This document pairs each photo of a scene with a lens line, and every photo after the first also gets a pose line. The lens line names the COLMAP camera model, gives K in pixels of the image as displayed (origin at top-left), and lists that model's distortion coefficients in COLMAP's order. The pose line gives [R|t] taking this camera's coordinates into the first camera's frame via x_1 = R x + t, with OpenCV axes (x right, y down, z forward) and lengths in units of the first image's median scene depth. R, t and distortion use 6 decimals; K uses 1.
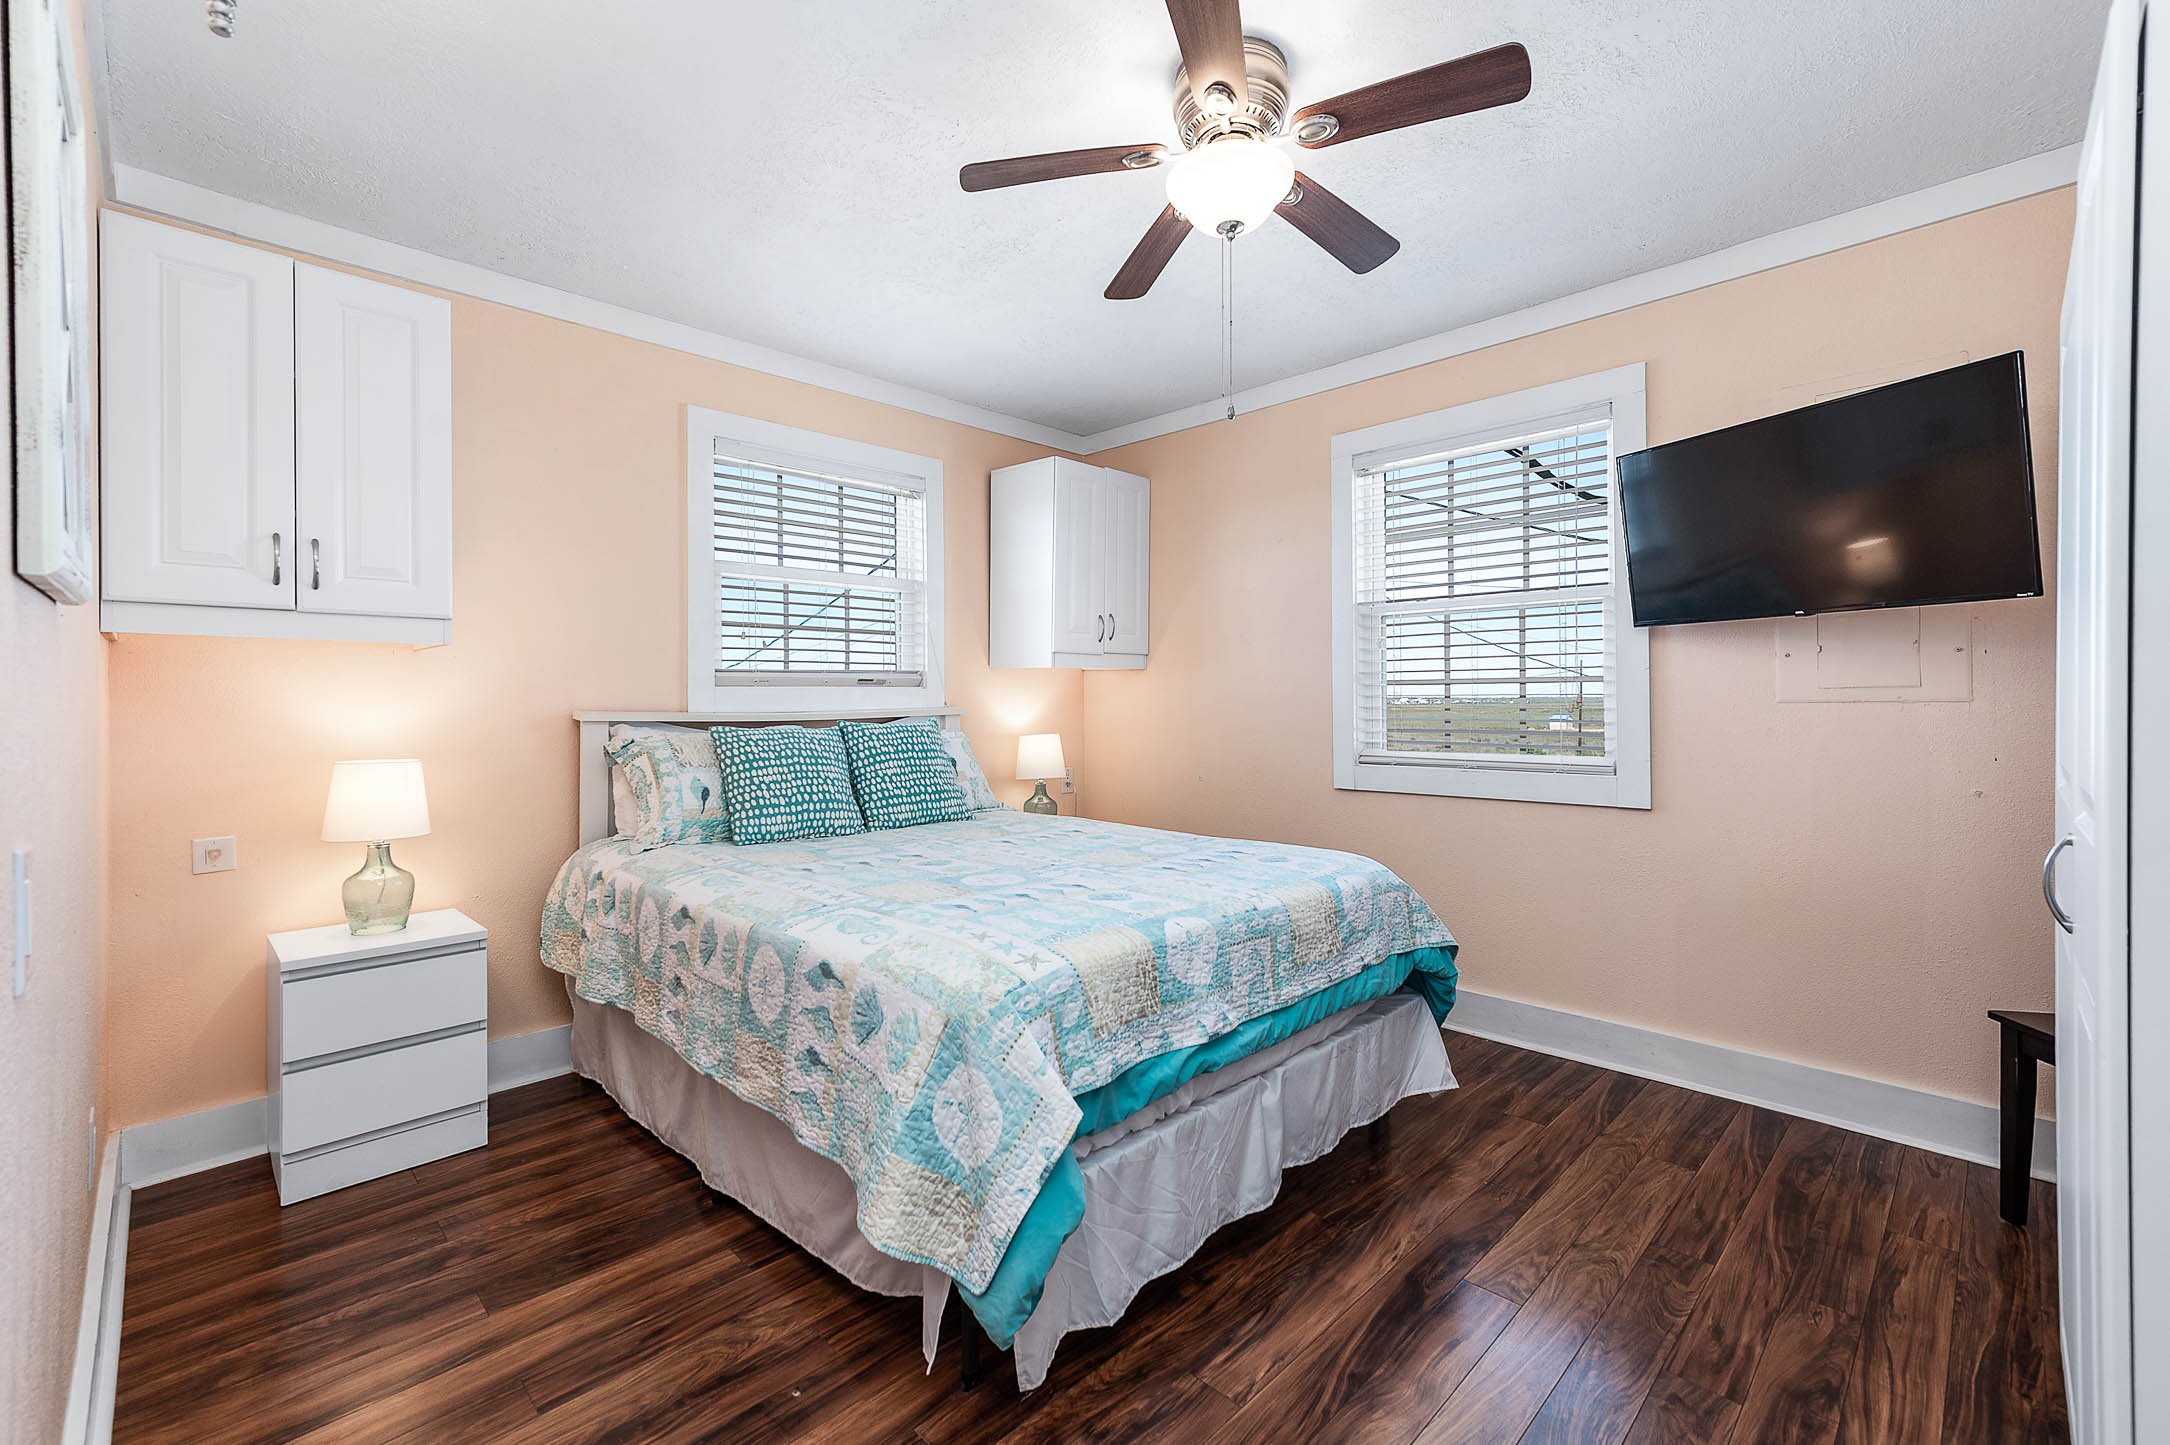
lens RADIAL K [[928.5, 0, 1080.8], [0, 928.5, 700.6], [0, 0, 1]] dist [0.007334, -0.000478]
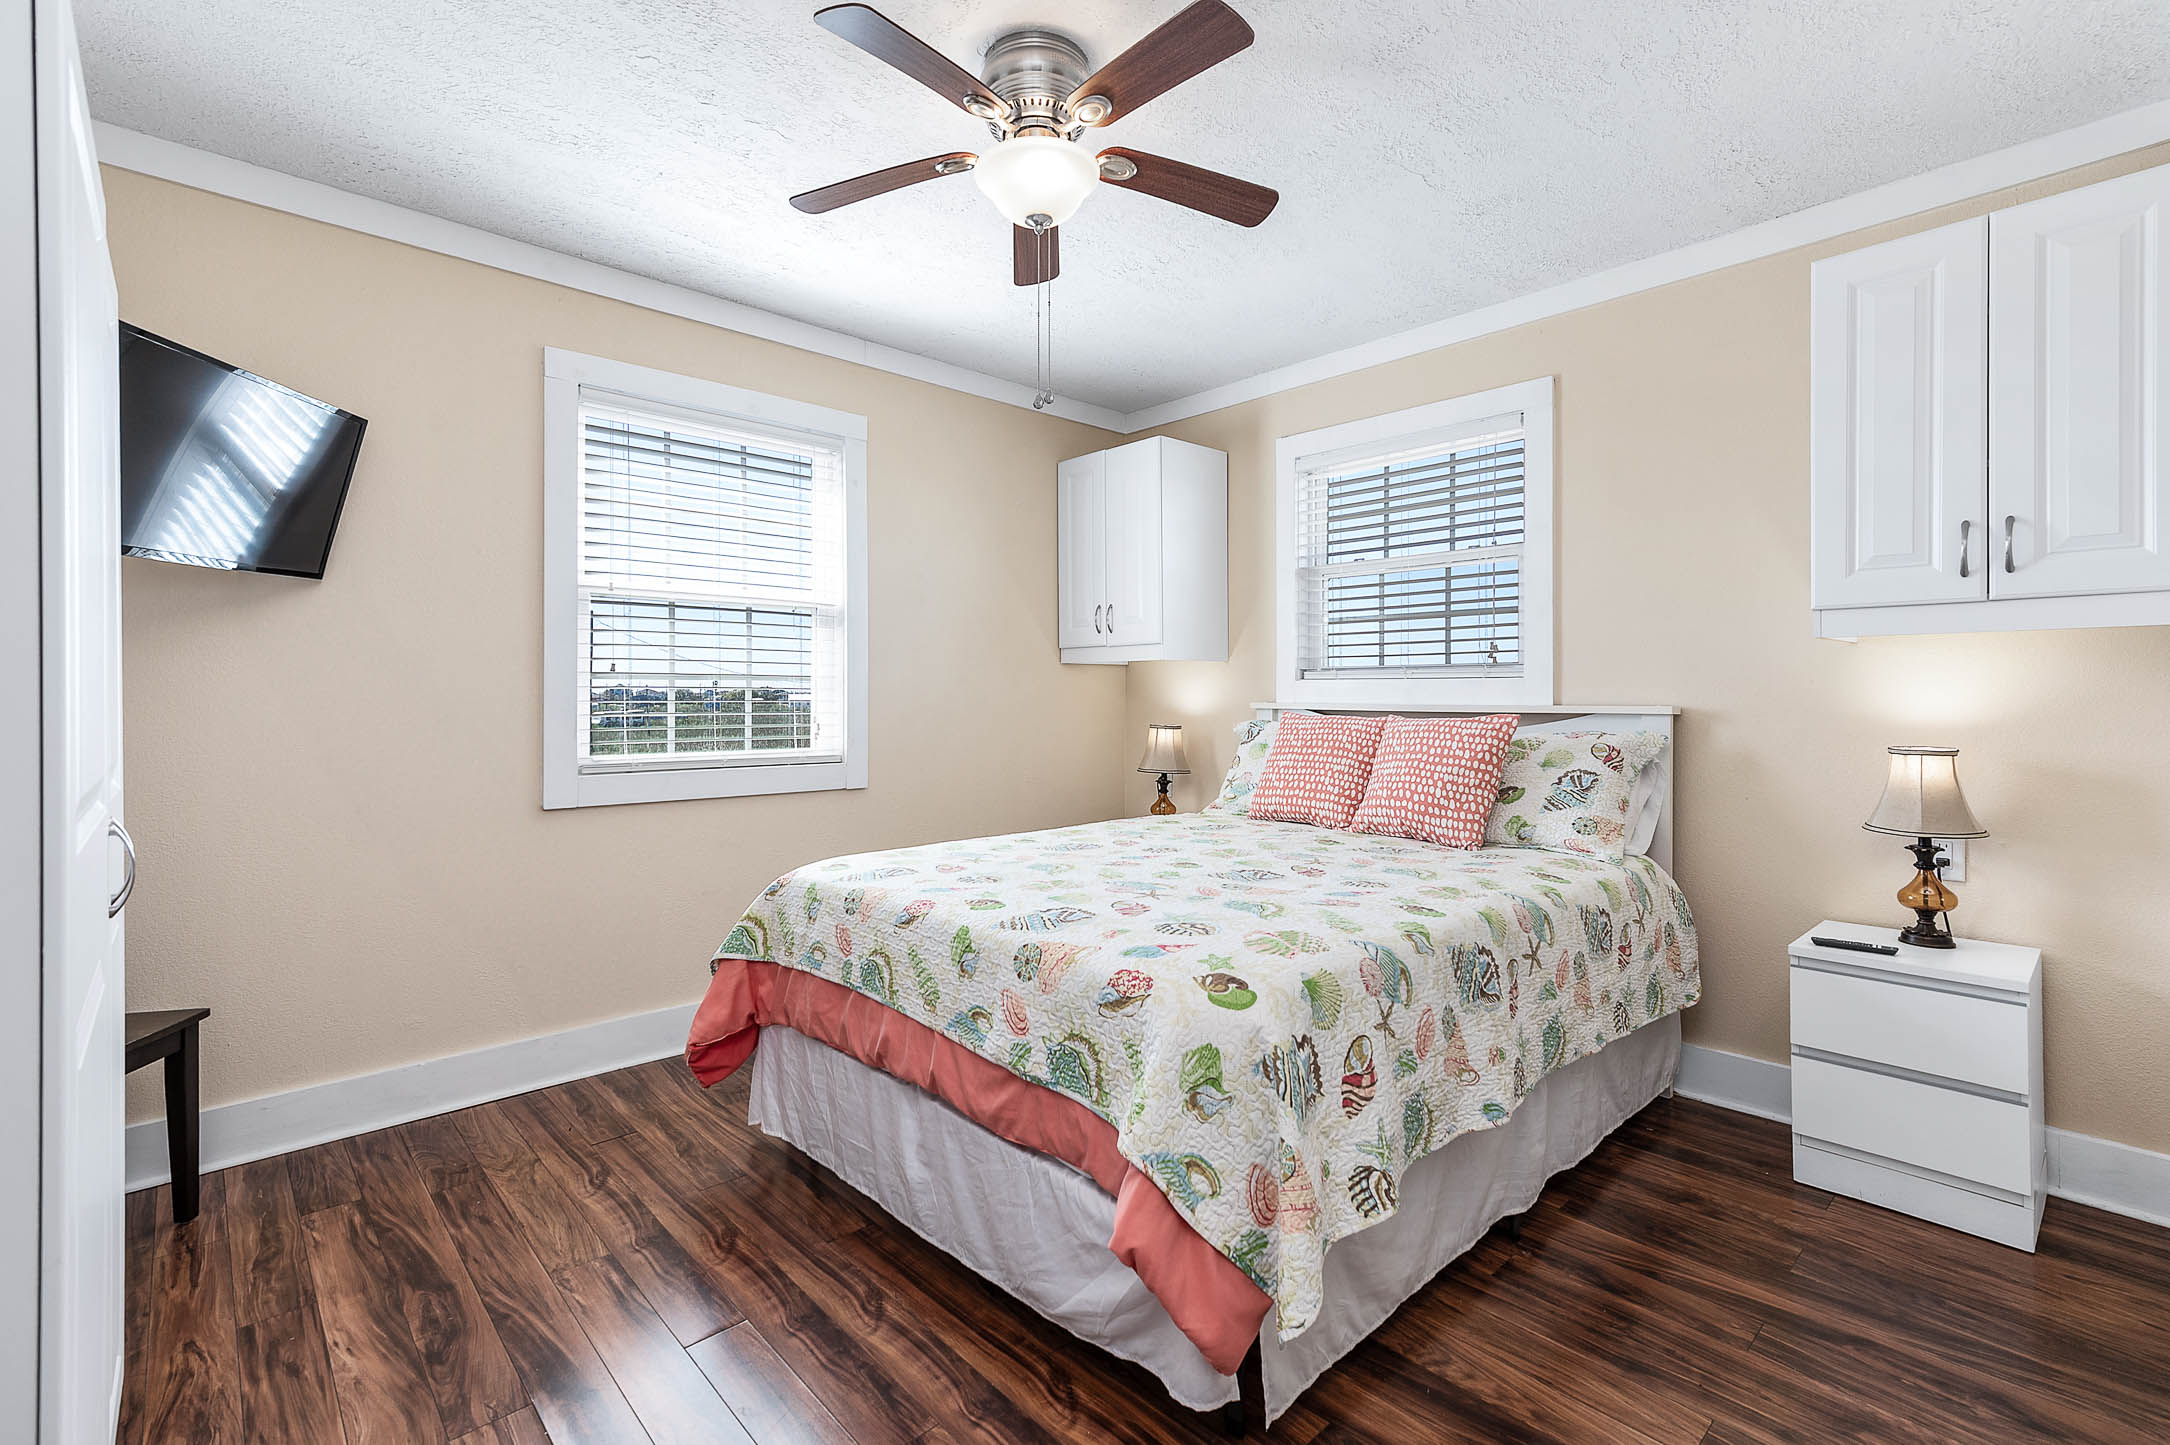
lens RADIAL K [[971.5, 0, 1083.3], [0, 971.5, 715.7], [0, 0, 1]] dist [-0.000439, 0.000508]
pose [[-0.039790, 0.018200, -0.999042, 0.256992], [-0.001580, 0.999832, 0.018277, 0.001877], [0.999207, 0.002306, -0.039754, 0.248204]]
